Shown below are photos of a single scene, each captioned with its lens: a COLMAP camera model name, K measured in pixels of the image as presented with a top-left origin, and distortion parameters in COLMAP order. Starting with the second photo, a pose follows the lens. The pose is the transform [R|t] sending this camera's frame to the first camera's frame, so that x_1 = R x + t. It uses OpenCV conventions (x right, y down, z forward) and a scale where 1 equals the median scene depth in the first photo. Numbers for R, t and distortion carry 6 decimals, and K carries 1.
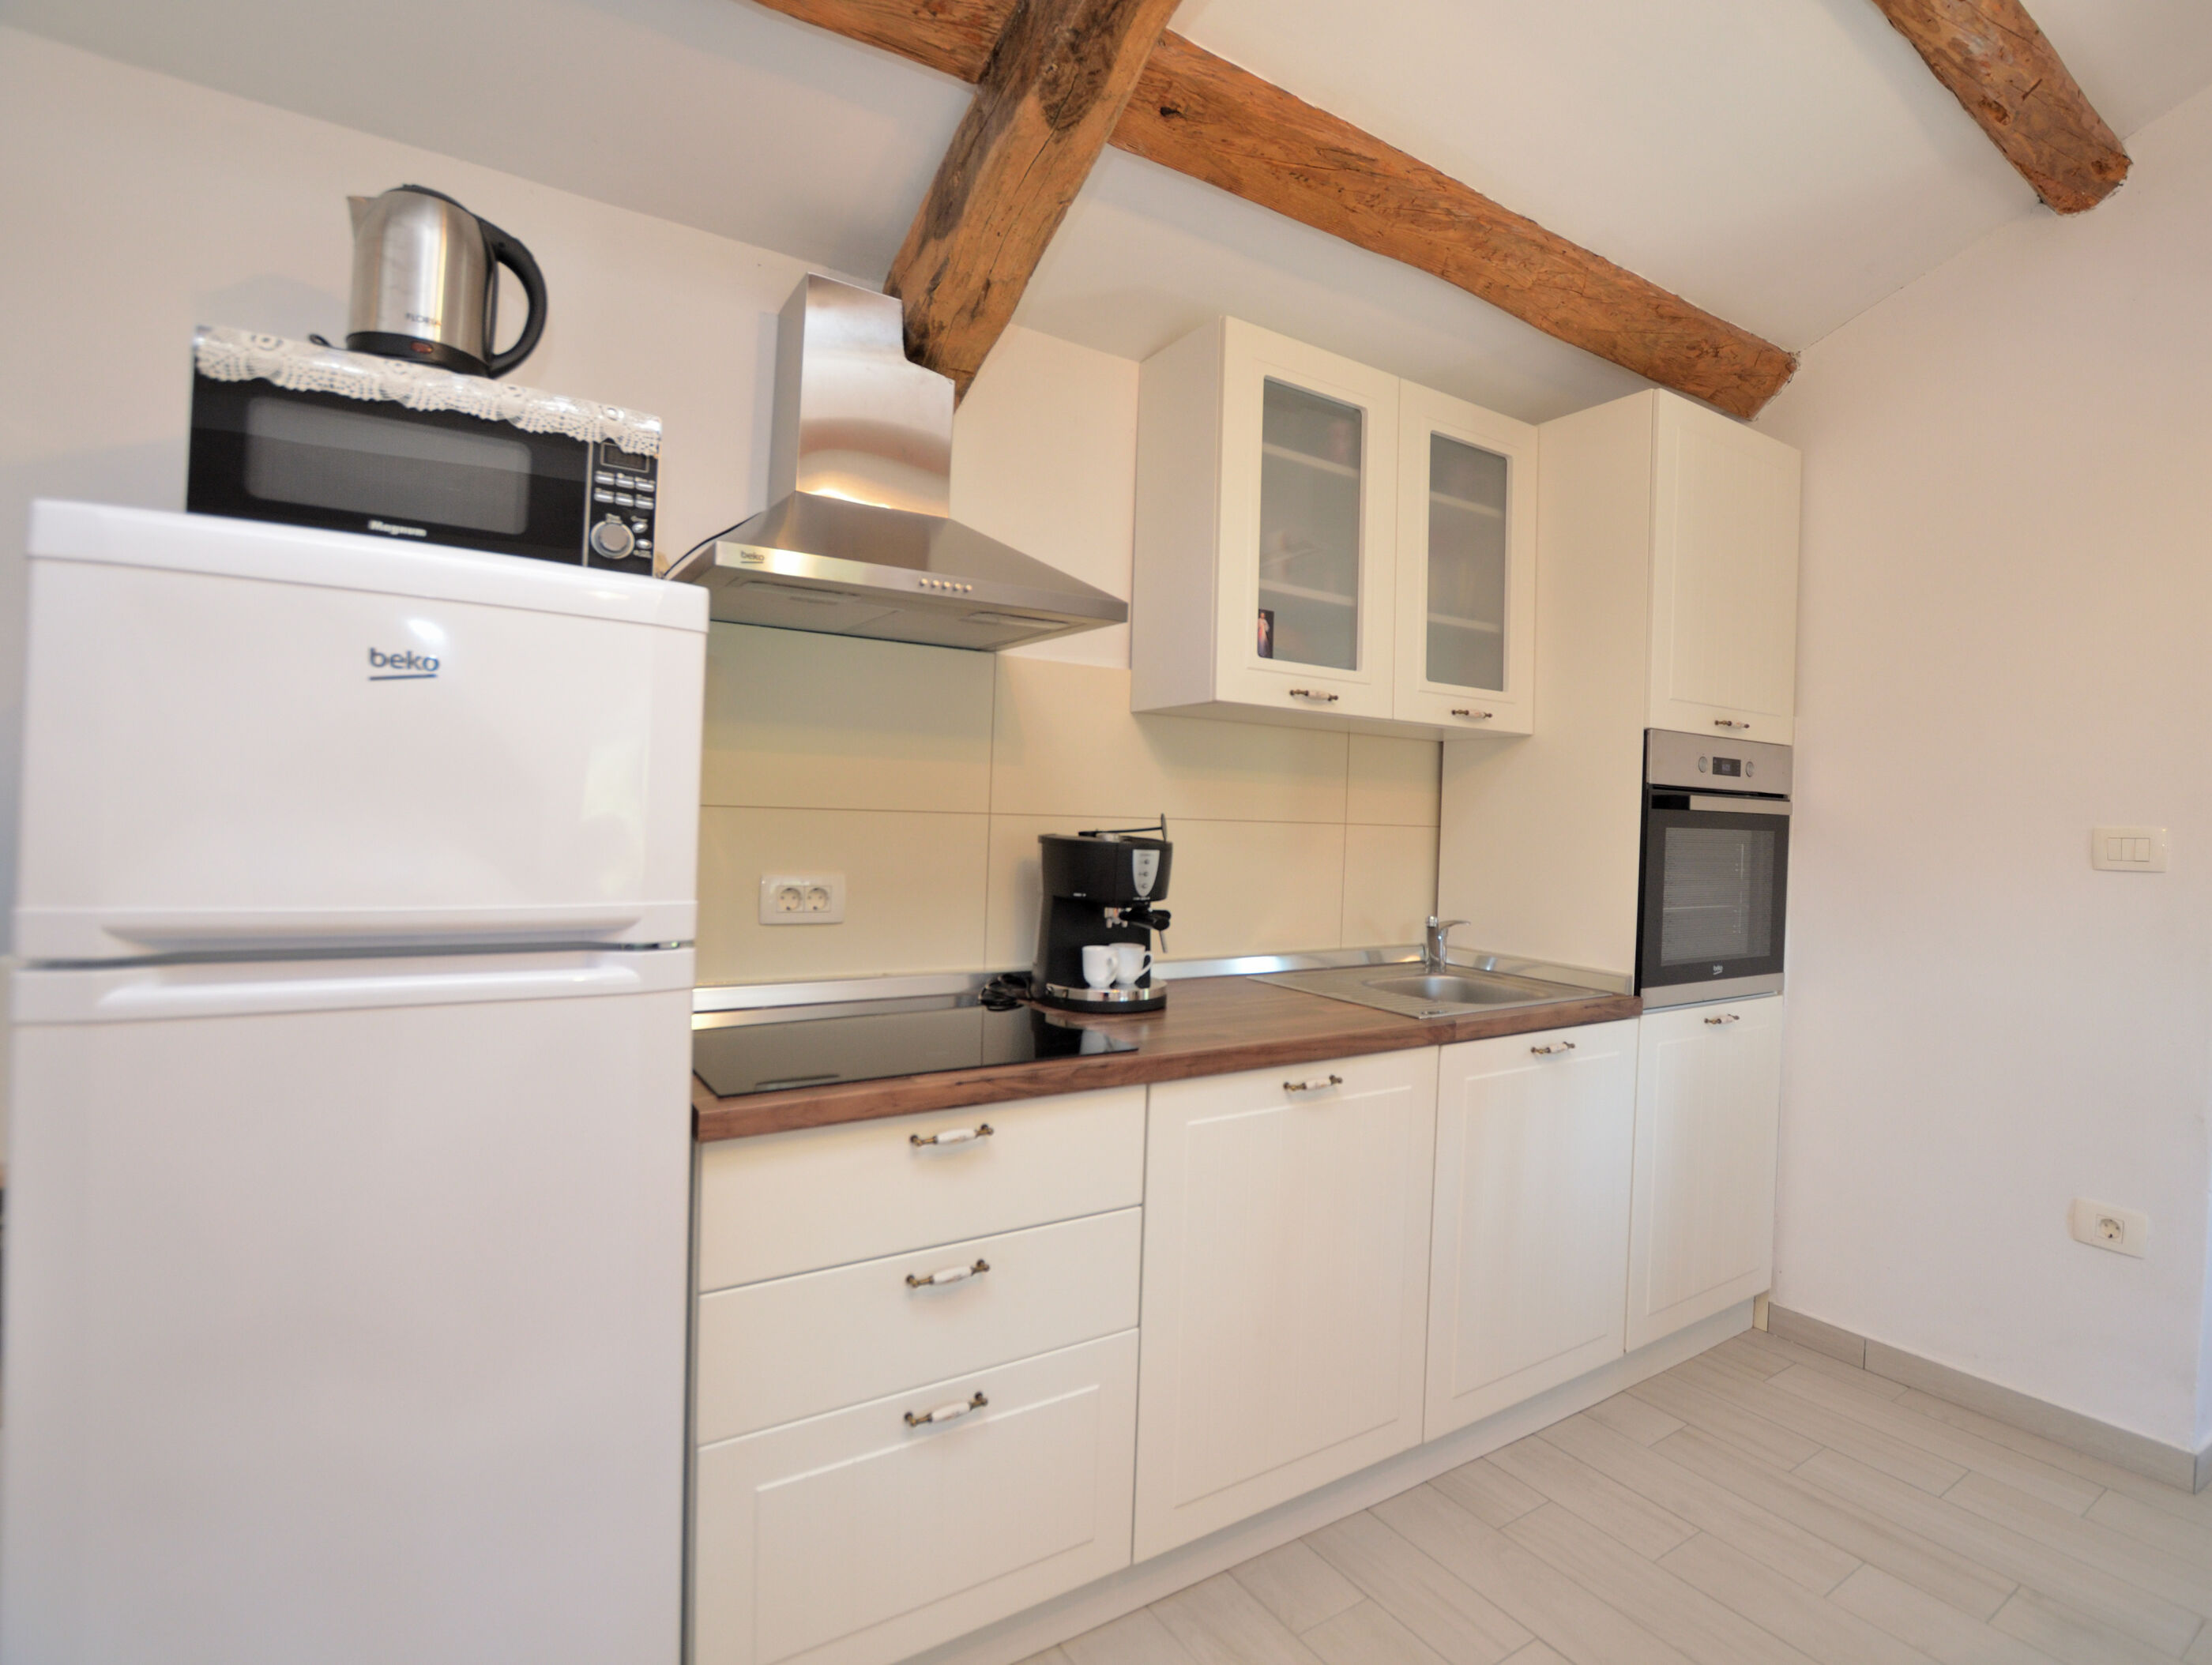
lens RADIAL K [[964.3, 0, 1106.3], [0, 964.3, 818.2], [0, 0, 1]] dist [-0.031098, 0.000343]
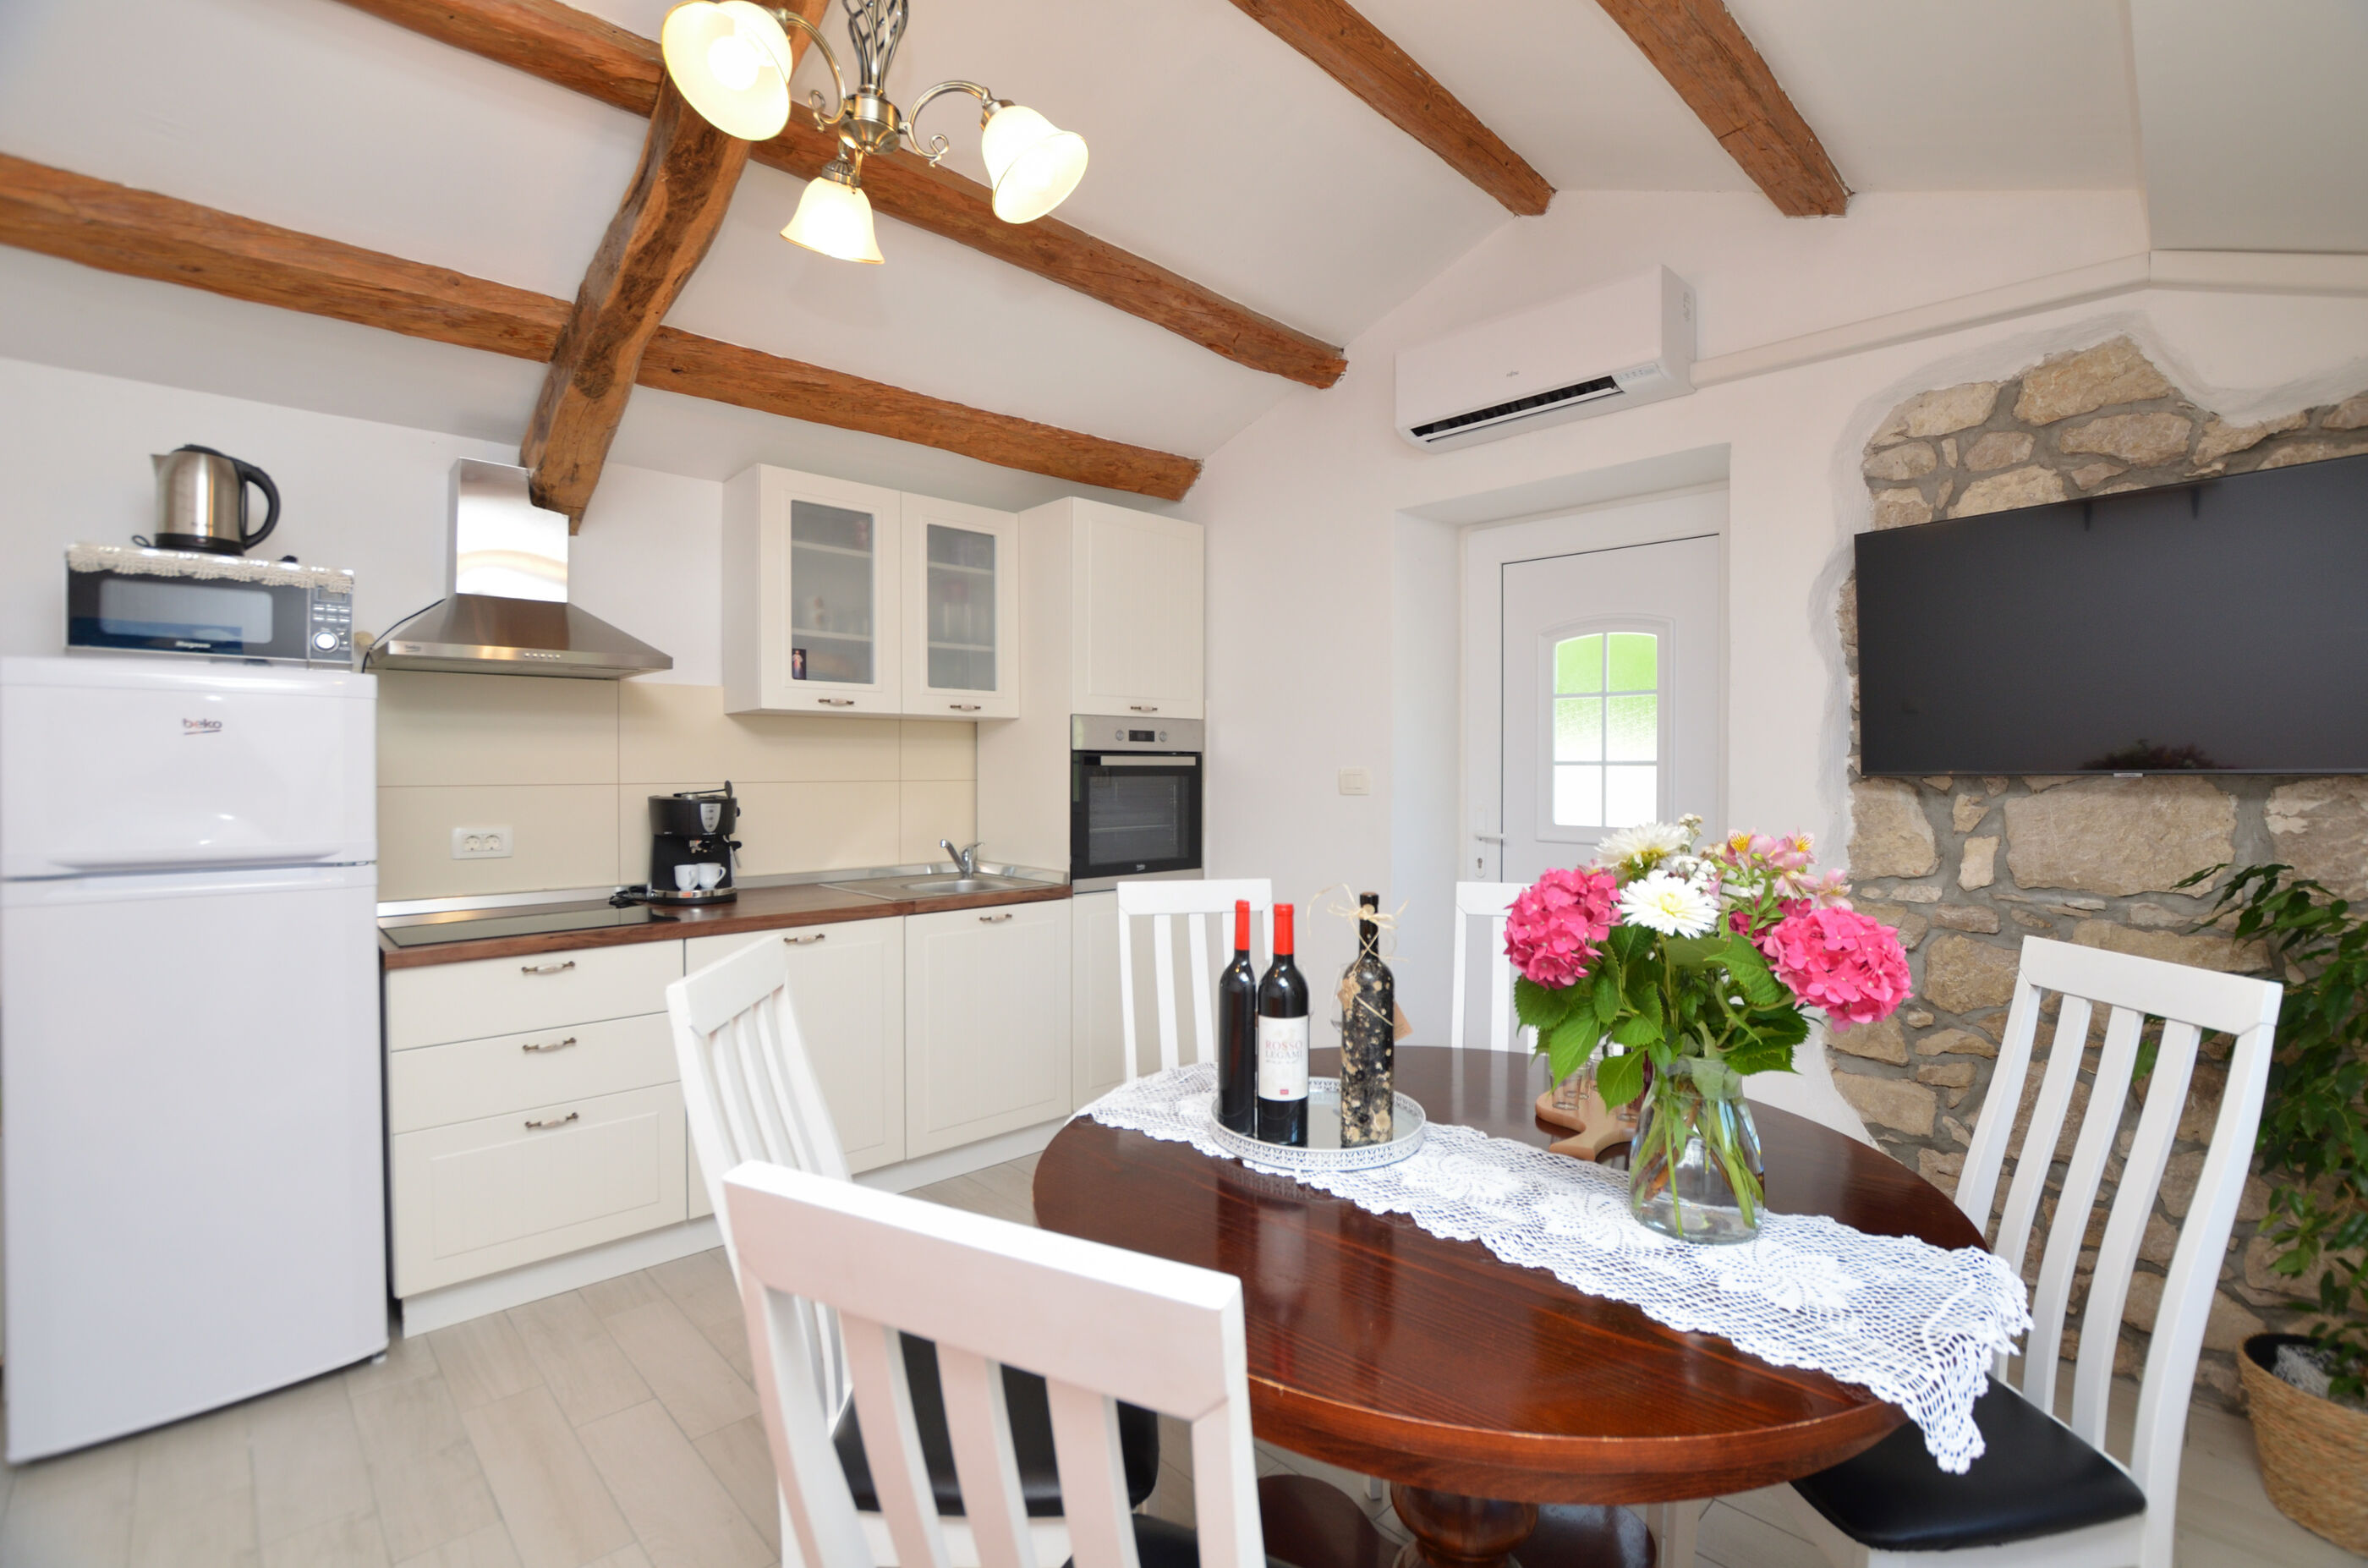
lens RADIAL K [[1039.8, 0, 1201.0], [0, 1039.8, 775.9], [0, 0, 1]] dist [-0.026460, -0.000012]
pose [[0.988379, -0.031866, 0.148633, 0.585062], [0.029697, 0.999418, 0.016789, -0.017426], [-0.149081, -0.012180, 0.988750, -0.818209]]
